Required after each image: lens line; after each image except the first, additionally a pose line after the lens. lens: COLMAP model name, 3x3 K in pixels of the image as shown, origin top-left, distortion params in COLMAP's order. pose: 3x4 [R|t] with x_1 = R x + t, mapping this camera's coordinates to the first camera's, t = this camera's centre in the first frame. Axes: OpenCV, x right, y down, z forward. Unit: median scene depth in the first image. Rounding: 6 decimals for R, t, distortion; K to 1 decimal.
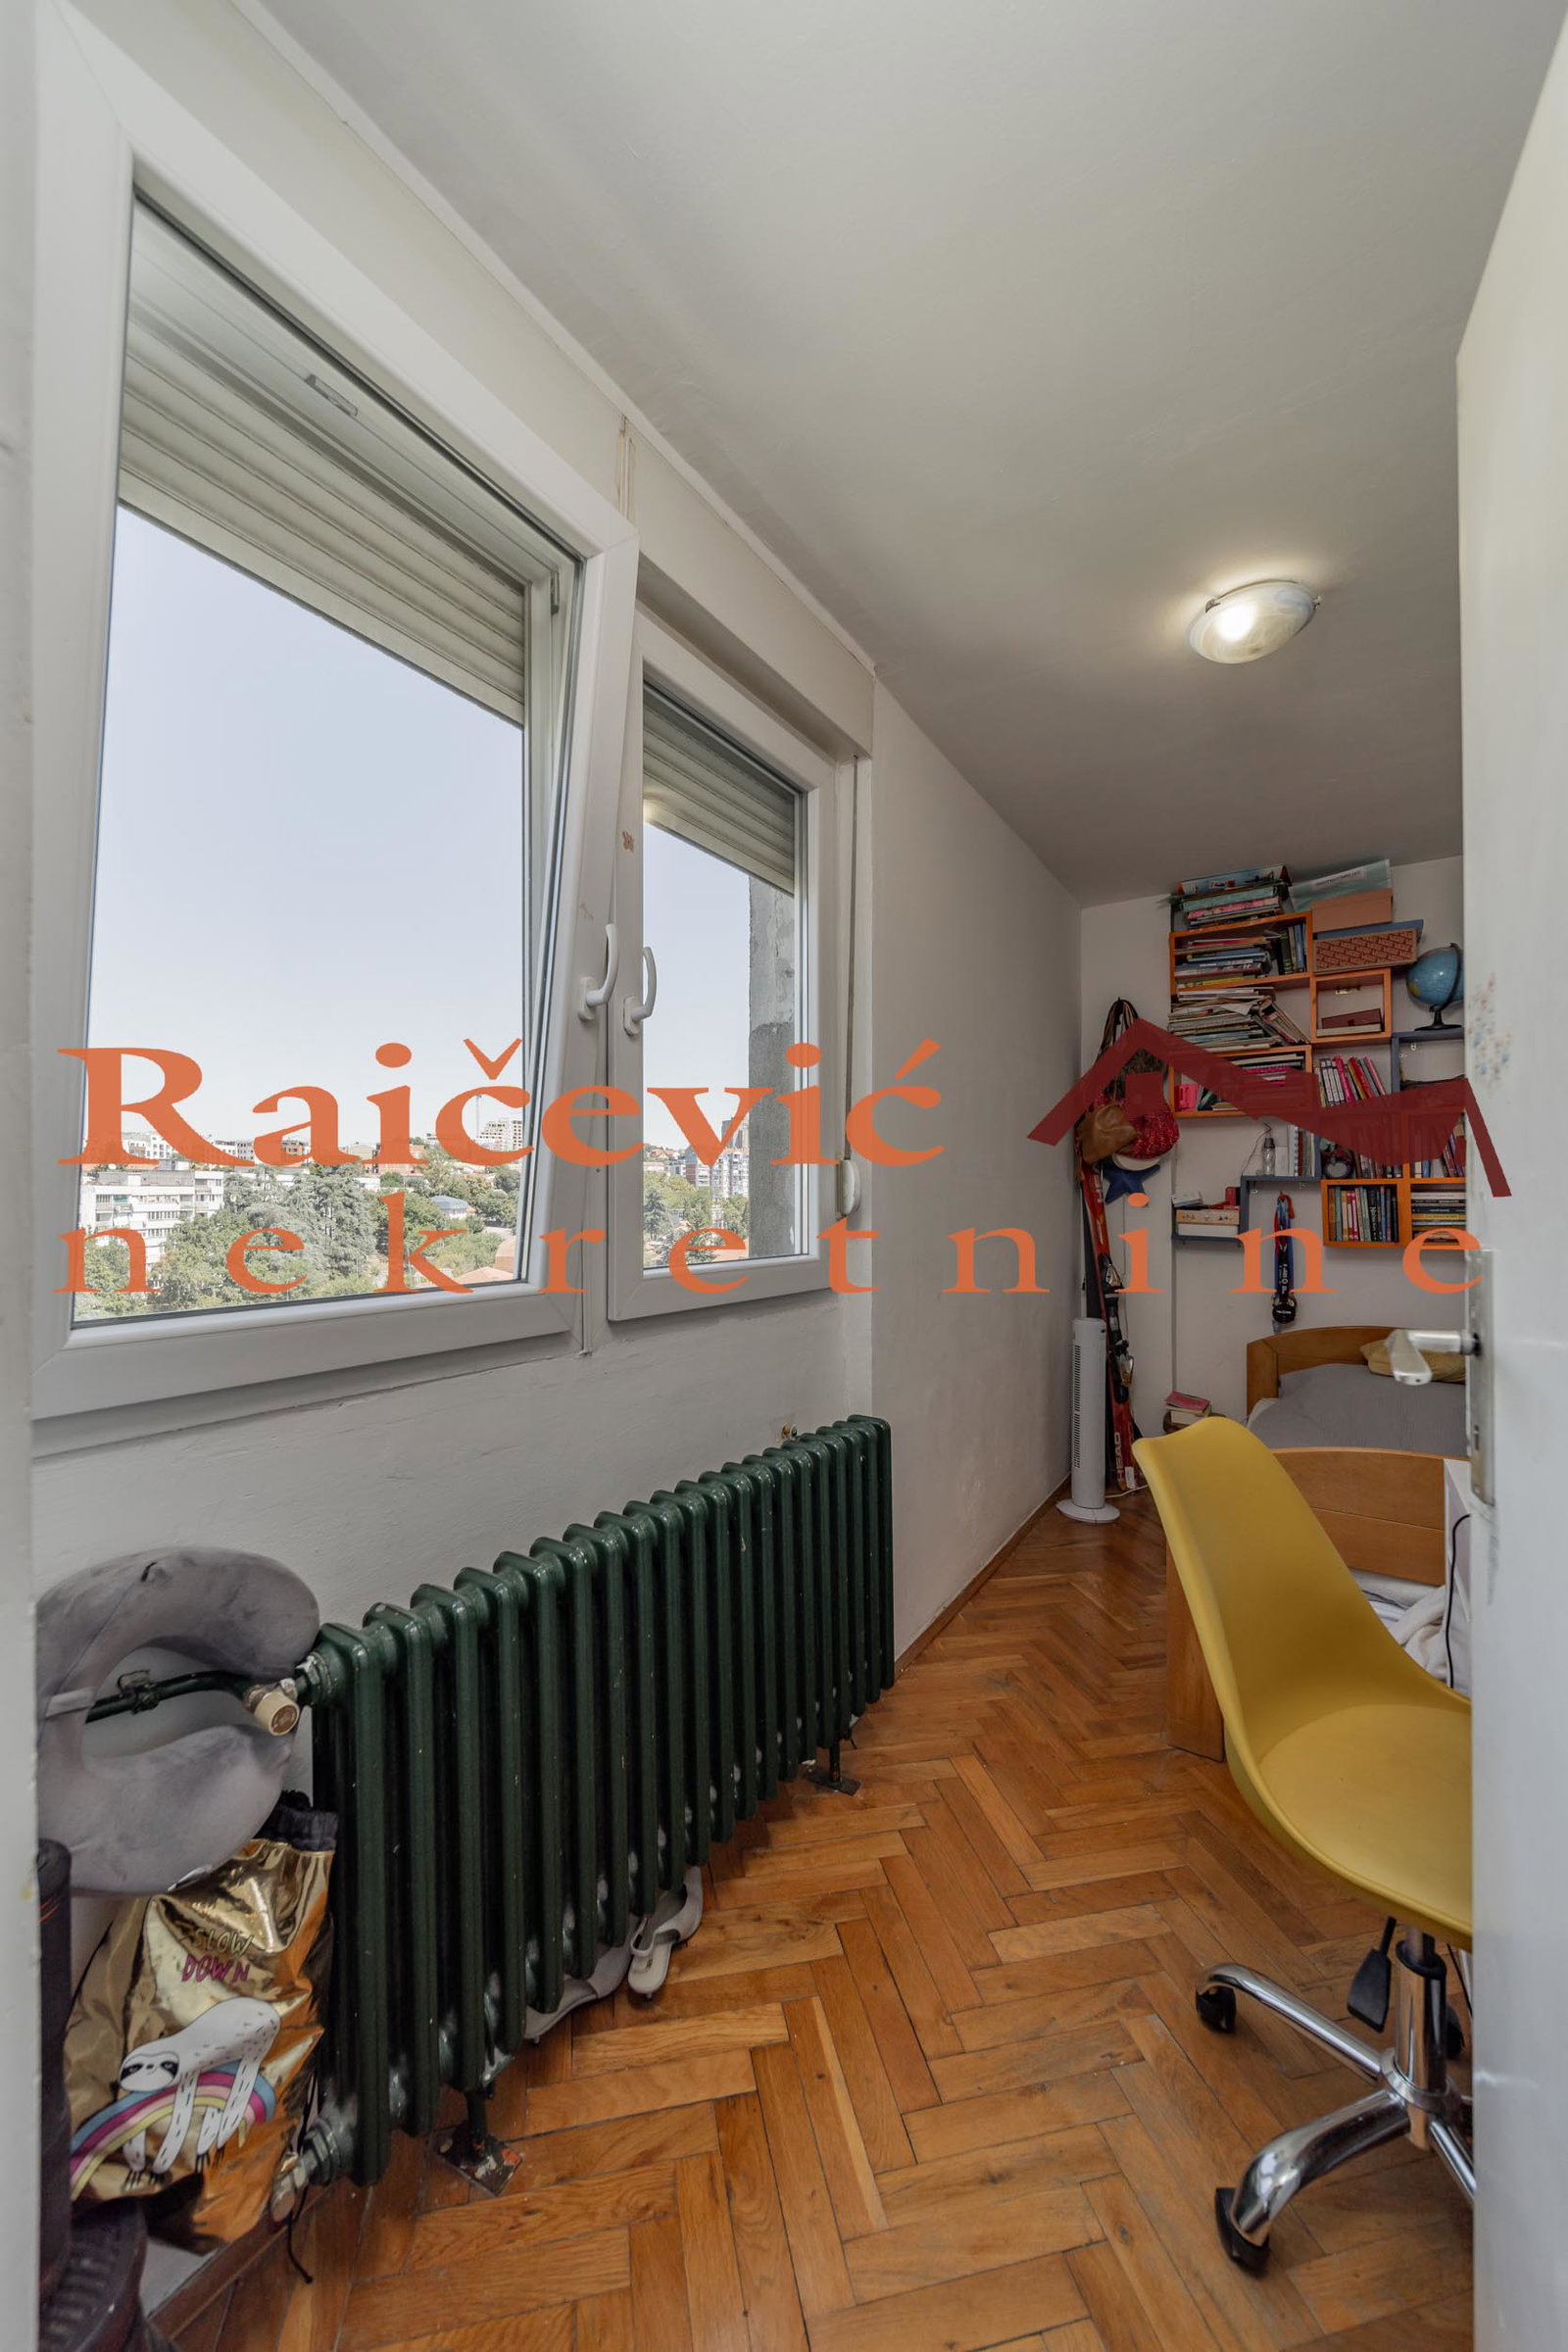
lens RADIAL K [[836.1, 0, 795.3], [0, 836.1, 1199.0], [0, 0, 1]] dist [-0.004807, 0.000108]
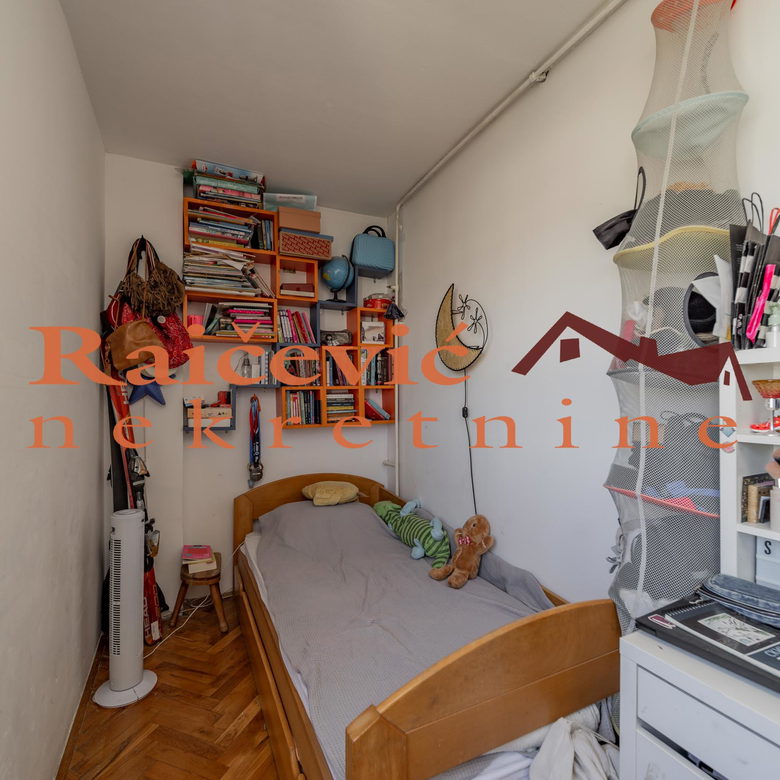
lens RADIAL K [[432.1, 0, 392.3], [0, 432.1, 389.1], [0, 0, 1]] dist [-0.001672, -0.001577]
pose [[0.544759, 0.006639, 0.838566, 0.063640], [0.014805, 0.999737, -0.017533, -0.001040], [-0.838462, 0.021966, 0.544518, 0.382174]]
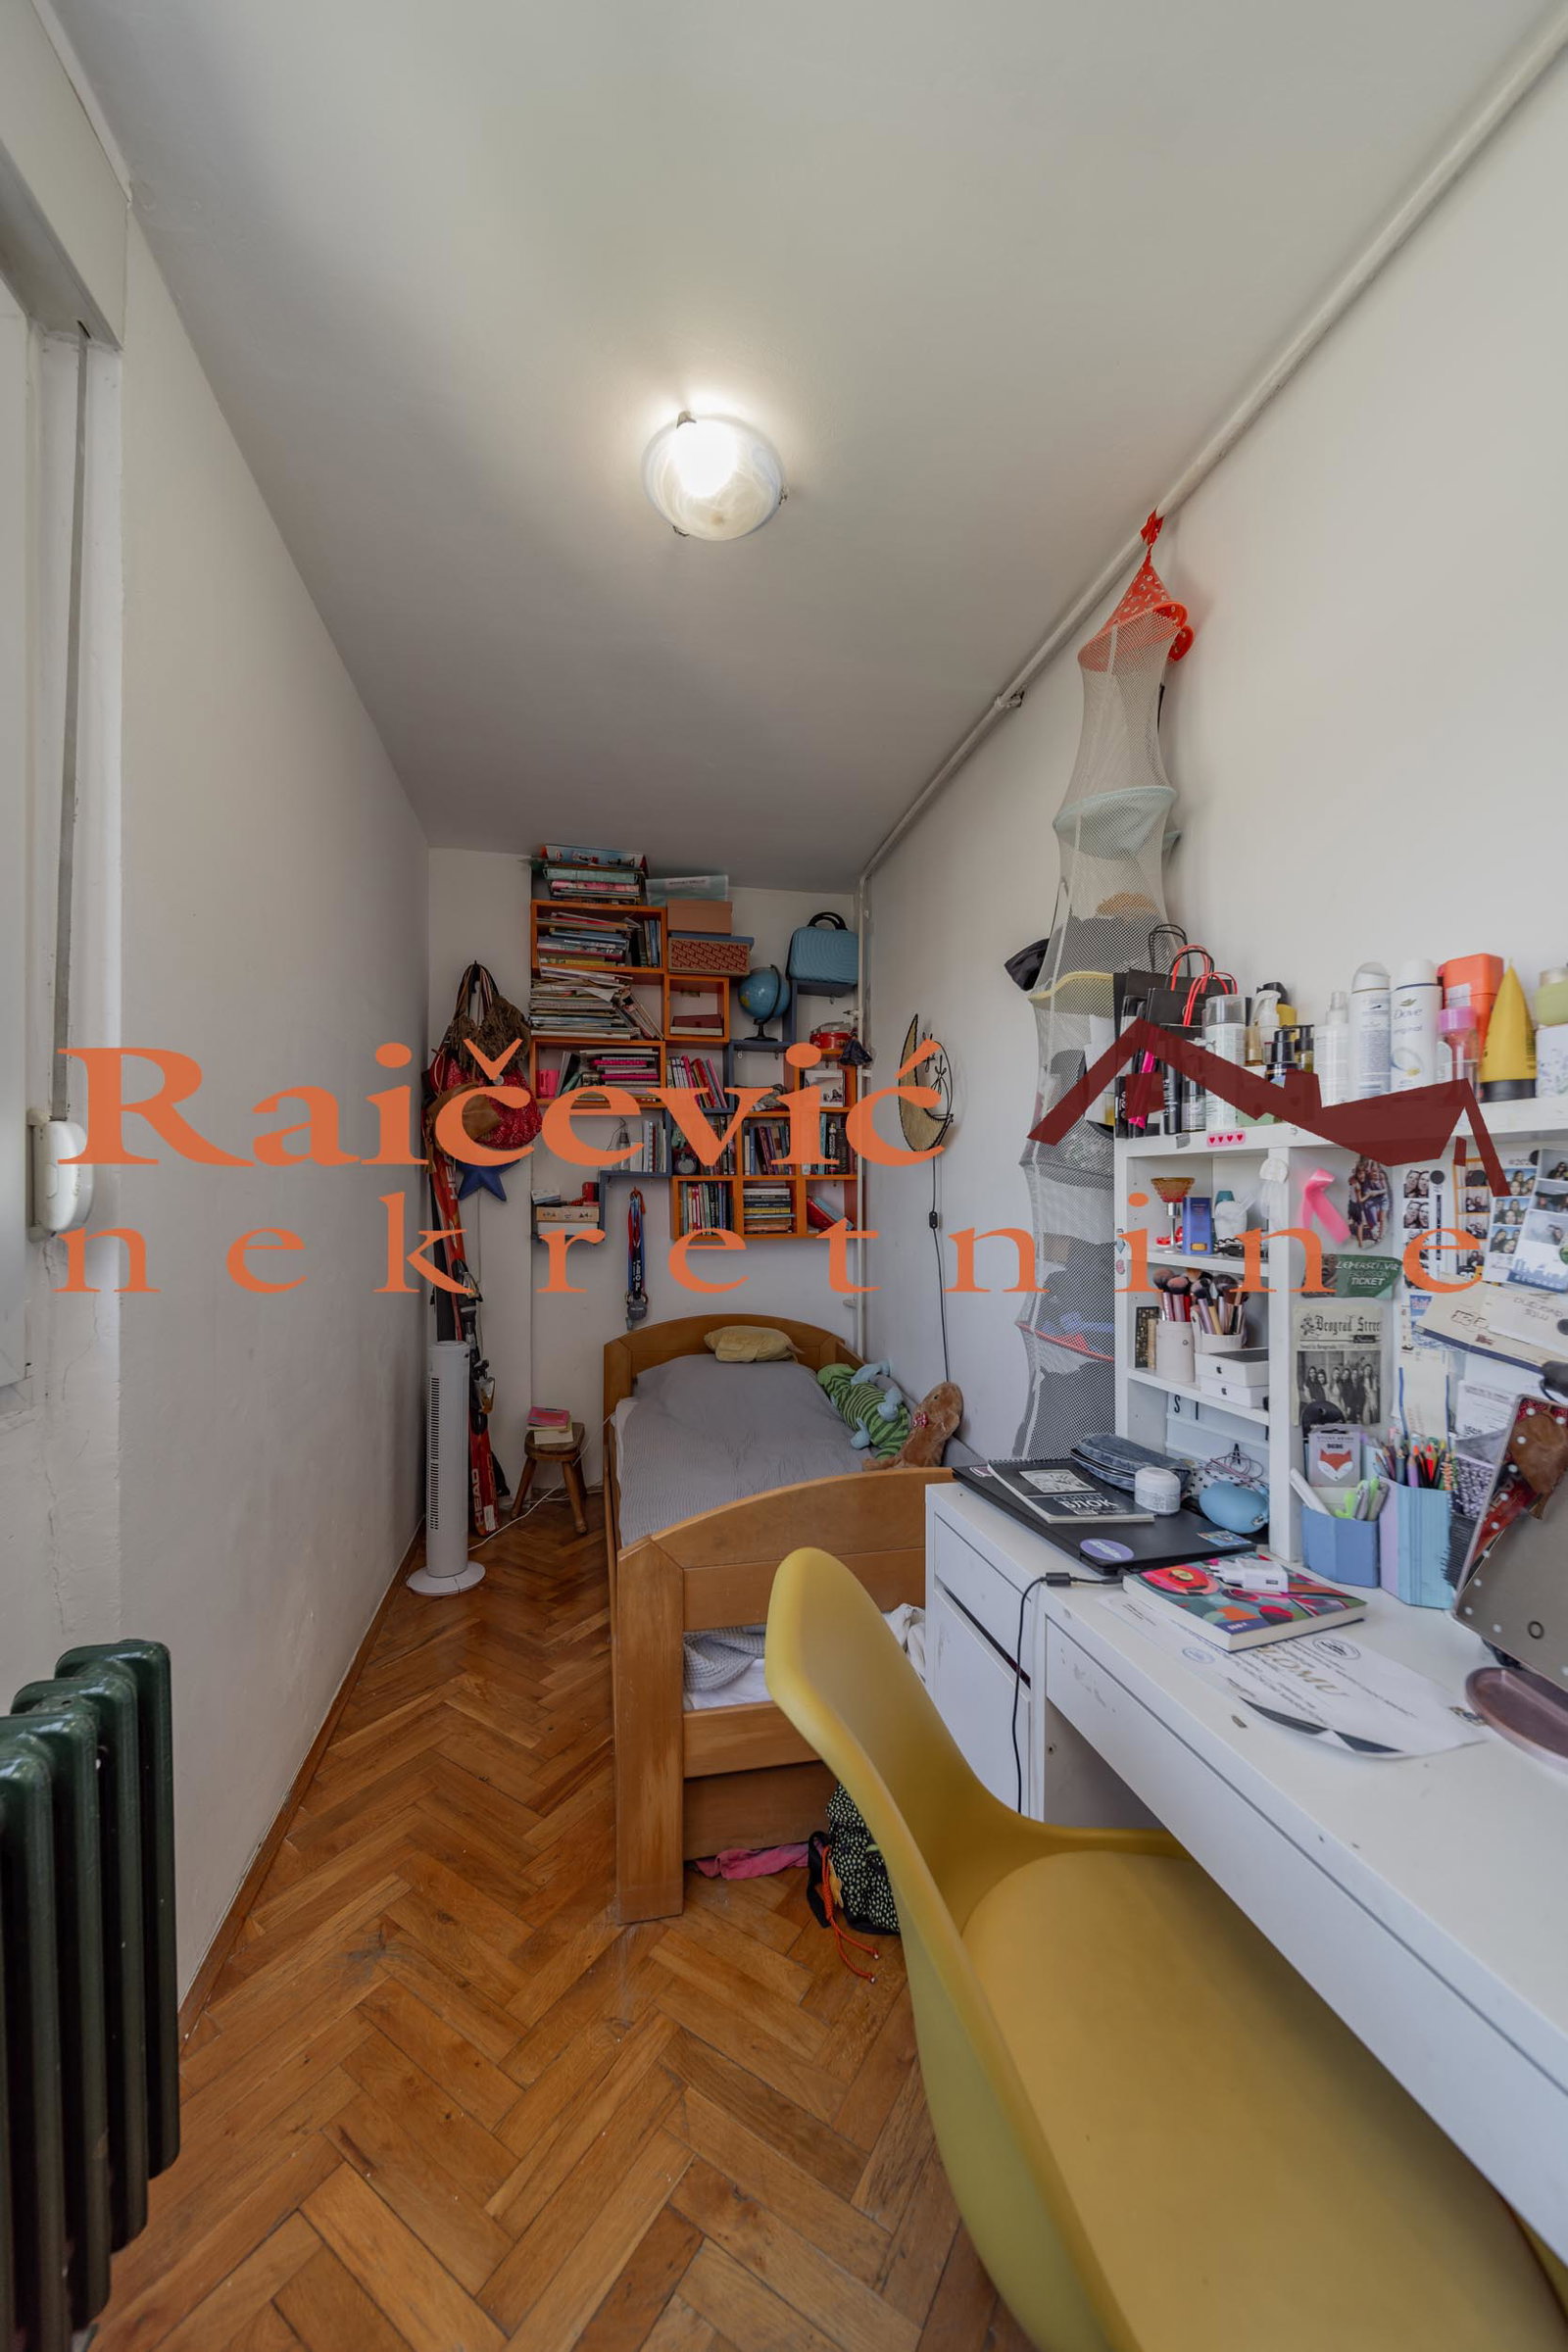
lens RADIAL K [[836.1, 0, 771.1], [0, 836.1, 1187.9], [0, 0, 1]] dist [-0.004807, 0.000108]
pose [[0.721830, 0.002206, 0.692067, 0.013369], [0.002822, 0.999977, -0.006131, -0.001612], [-0.692065, 0.006378, 0.721807, 0.182511]]
